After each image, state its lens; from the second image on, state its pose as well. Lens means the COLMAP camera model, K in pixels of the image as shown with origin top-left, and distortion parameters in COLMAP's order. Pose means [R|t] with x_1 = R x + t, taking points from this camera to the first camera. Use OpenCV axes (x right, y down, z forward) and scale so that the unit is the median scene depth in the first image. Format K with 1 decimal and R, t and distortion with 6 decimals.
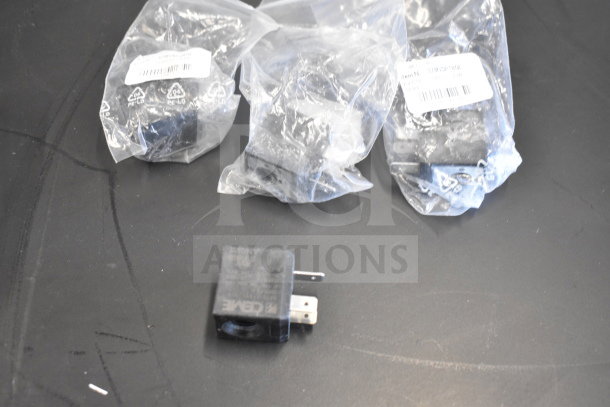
lens RADIAL K [[815.5, 0, 304.8], [0, 815.5, 202.8], [0, 0, 1]] dist [-0.014034, 0.000000]
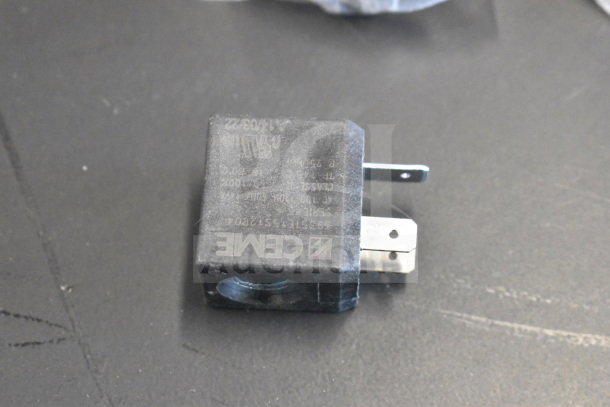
lens RADIAL K [[1408.3, 0, 305.4], [0, 1408.3, 203.9], [0, 0, 1]] dist [0.050454, 0.000000]
pose [[0.999114, -0.031349, -0.028078, -0.025208], [0.035326, 0.987334, 0.154674, -0.019903], [0.022874, -0.155529, 0.987566, 0.197493]]
